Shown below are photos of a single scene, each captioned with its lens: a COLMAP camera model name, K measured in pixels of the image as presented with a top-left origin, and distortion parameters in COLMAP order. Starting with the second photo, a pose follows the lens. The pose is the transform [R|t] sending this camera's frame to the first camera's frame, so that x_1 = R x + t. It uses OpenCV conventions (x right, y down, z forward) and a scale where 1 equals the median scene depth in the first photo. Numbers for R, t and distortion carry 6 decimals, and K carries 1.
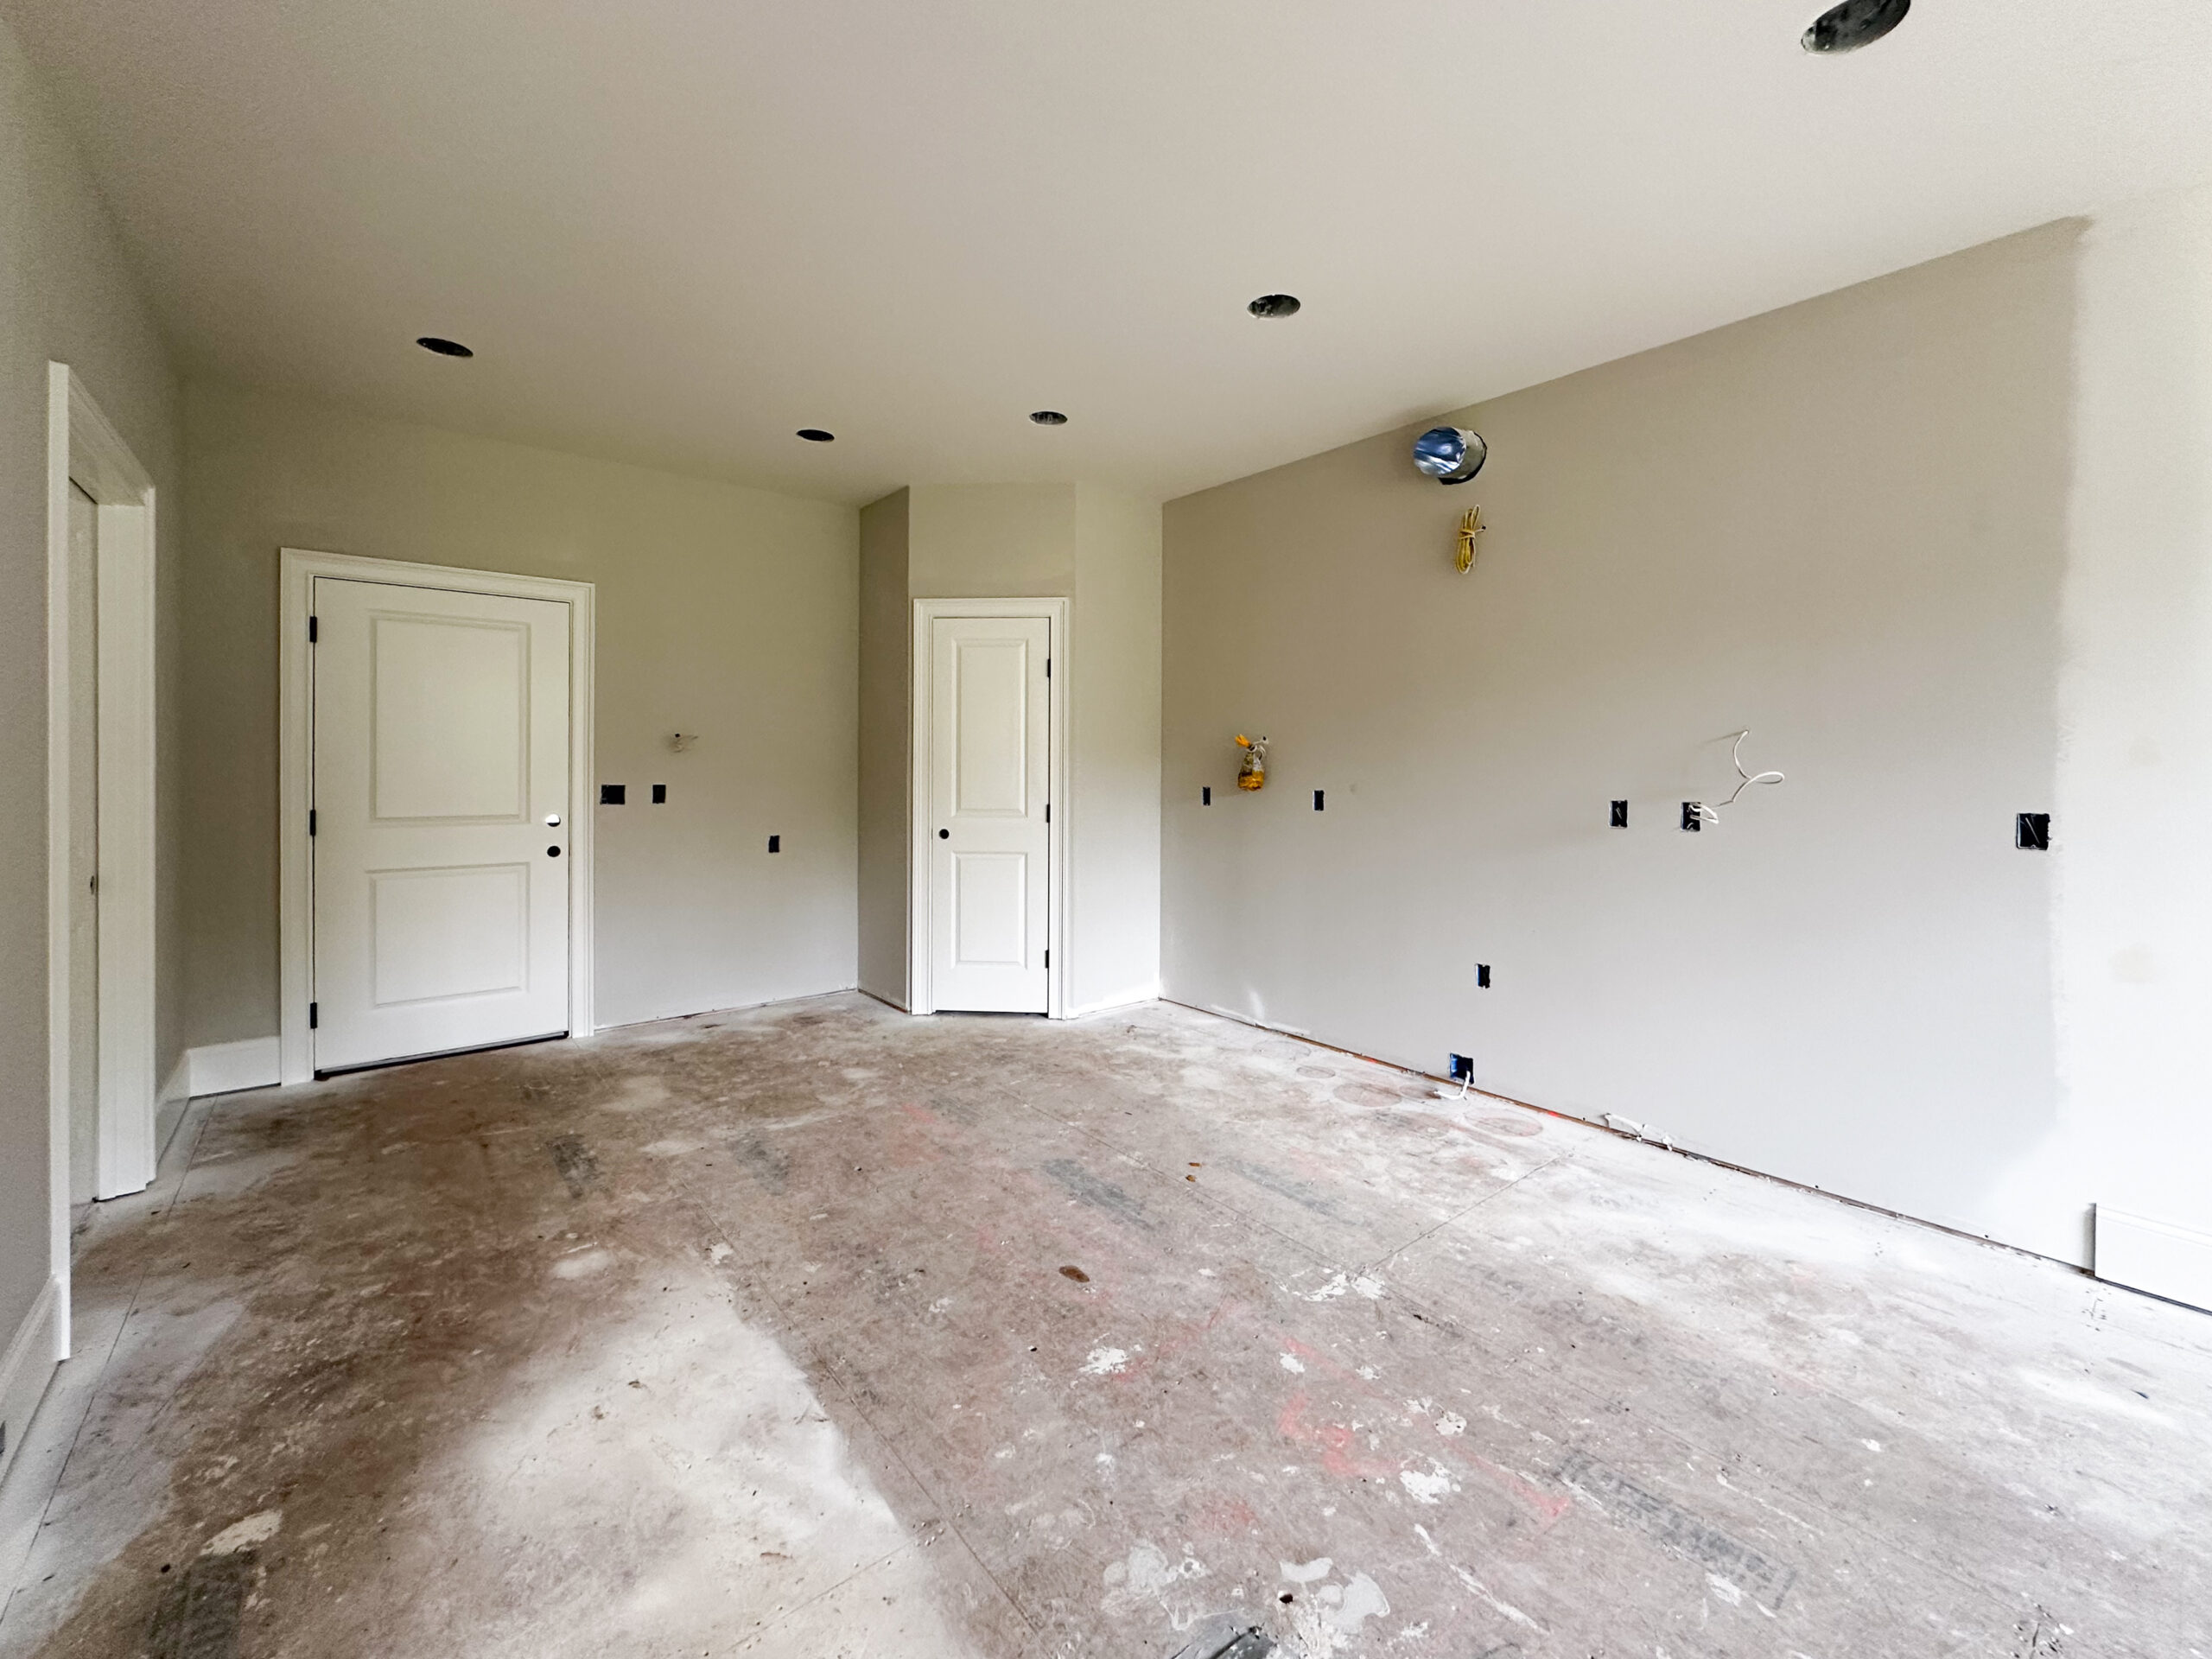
lens RADIAL K [[894.3, 0, 1088.9], [0, 894.3, 770.8], [0, 0, 1]] dist [0.001238, 0.000021]
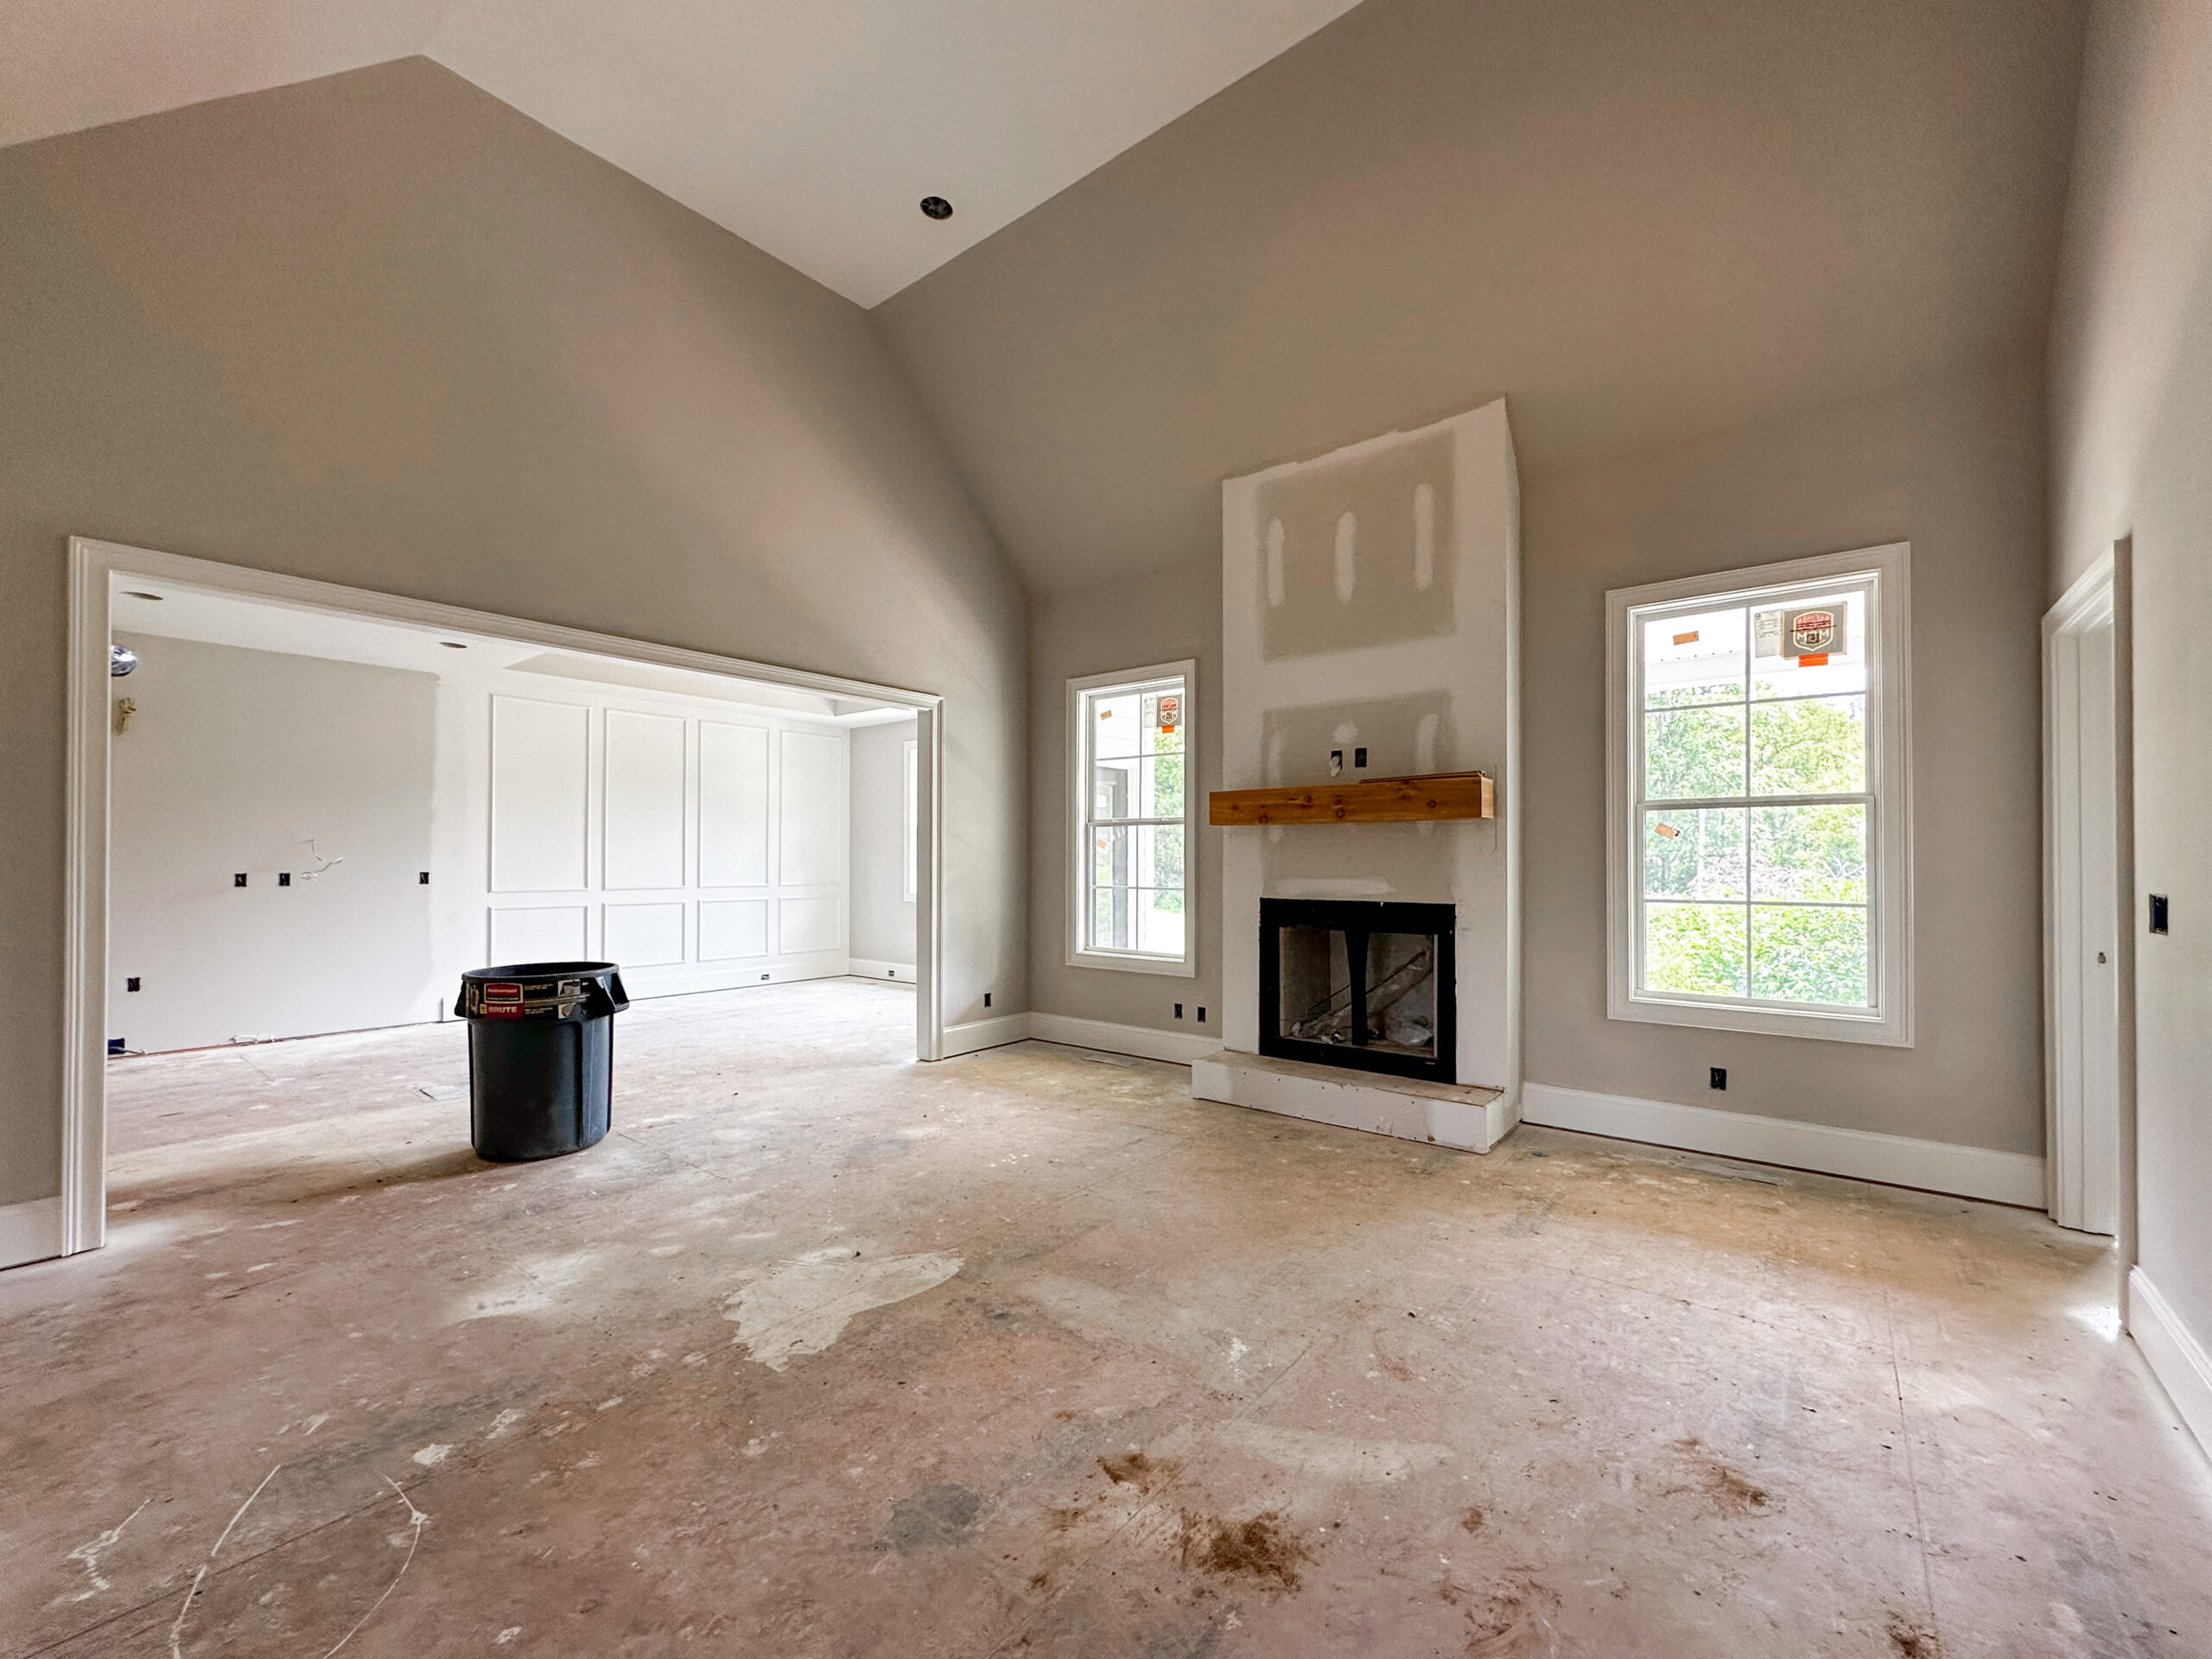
lens RADIAL K [[894.3, 0, 1105.3], [0, 894.3, 840.7], [0, 0, 1]] dist [0.001238, 0.000021]
pose [[-0.204300, 0.011063, 0.978846, -1.999751], [-0.001777, 0.999930, -0.011673, -0.021525], [-0.978907, -0.004124, -0.204266, -0.514340]]
